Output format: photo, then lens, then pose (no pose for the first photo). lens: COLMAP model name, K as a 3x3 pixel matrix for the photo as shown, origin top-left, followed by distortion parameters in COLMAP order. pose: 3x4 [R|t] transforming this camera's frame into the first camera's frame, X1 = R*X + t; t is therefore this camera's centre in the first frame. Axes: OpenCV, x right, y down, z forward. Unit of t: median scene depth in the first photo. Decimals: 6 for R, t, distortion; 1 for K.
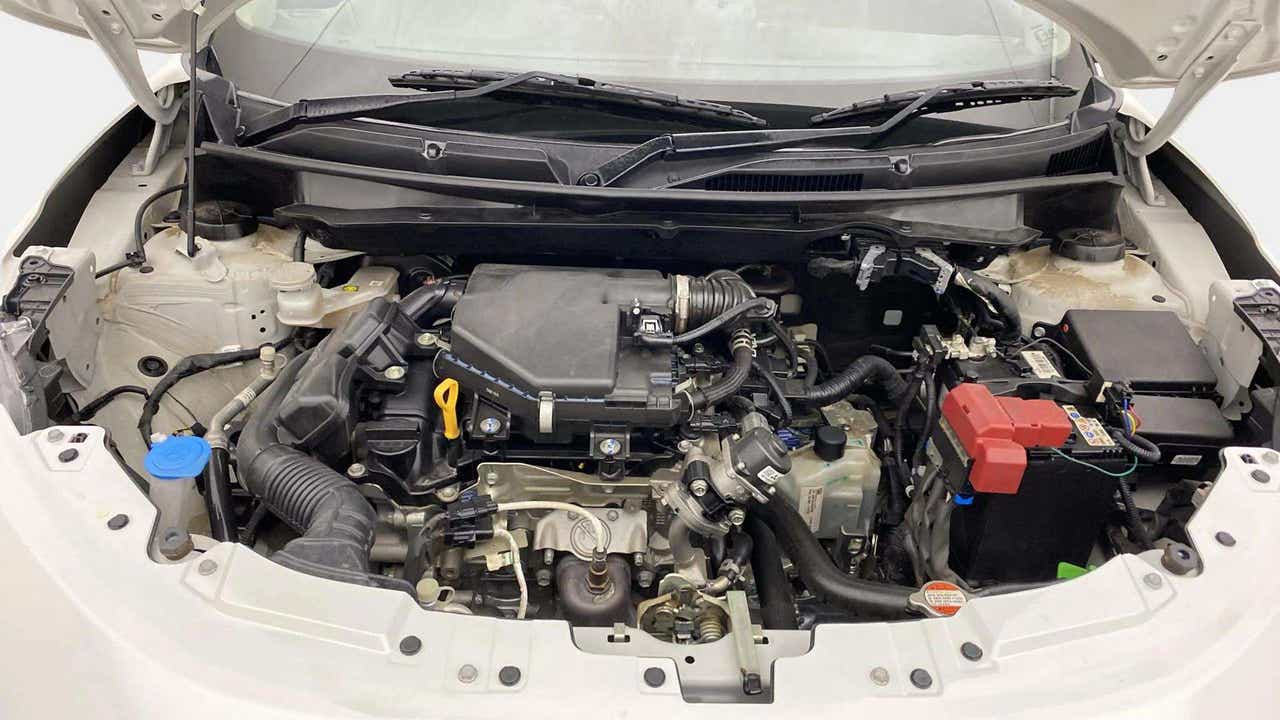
lens RADIAL K [[955.9, 0, 640.0], [0, 955.9, 360.0], [0, 0, 1]] dist [-0.025894, 0.002681]
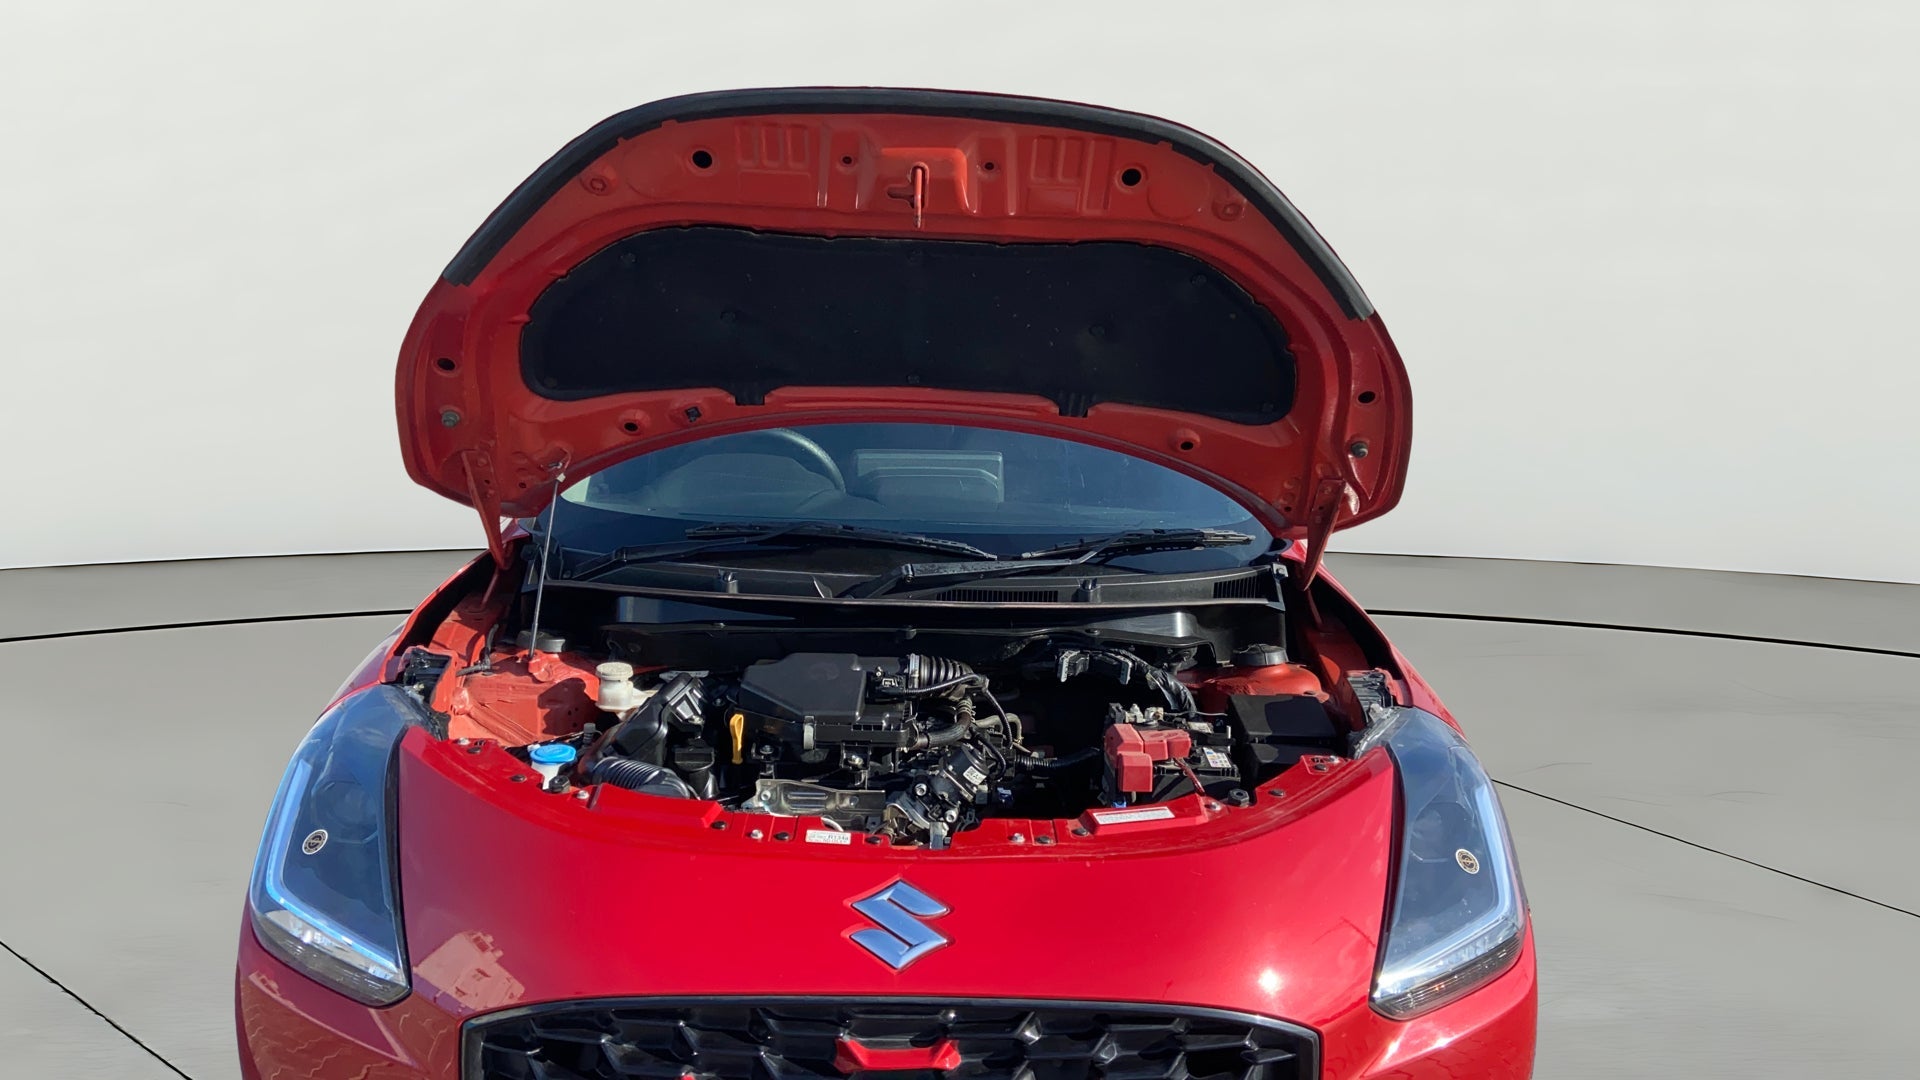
lens RADIAL K [[1433.9, 0, 960.0], [0, 1433.9, 540.0], [0, 0, 1]] dist [-0.025894, 0.002681]
pose [[0.999892, -0.011404, 0.009245, 0.095164], [0.013997, 0.930494, -0.366039, 0.513168], [-0.004428, 0.366129, 0.930554, -0.947244]]
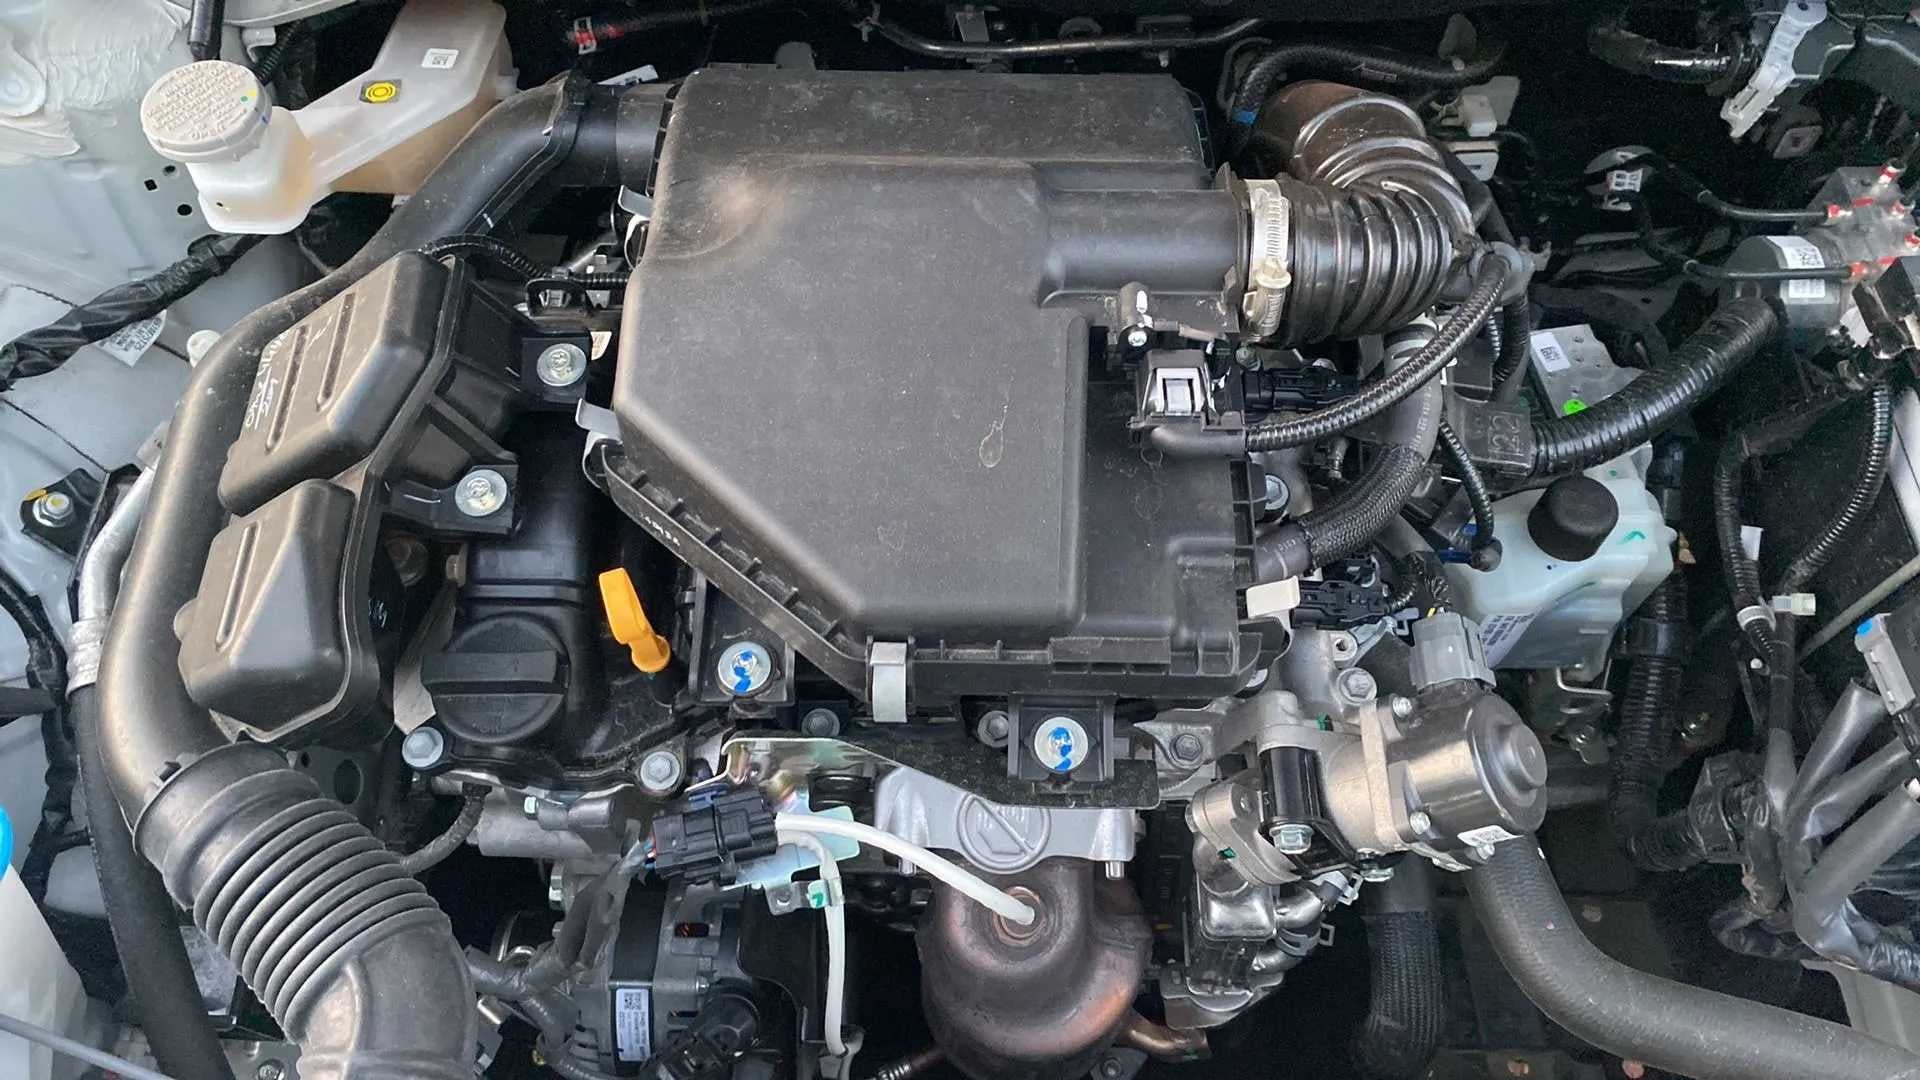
lens RADIAL K [[1433.9, 0, 960.0], [0, 1433.9, 540.0], [0, 0, 1]] dist [-0.025894, 0.002681]
pose [[0.998750, 0.014504, -0.047844, -0.042575], [0.010893, 0.870868, 0.491396, -0.244388], [0.048793, -0.491302, 0.869621, 0.506844]]
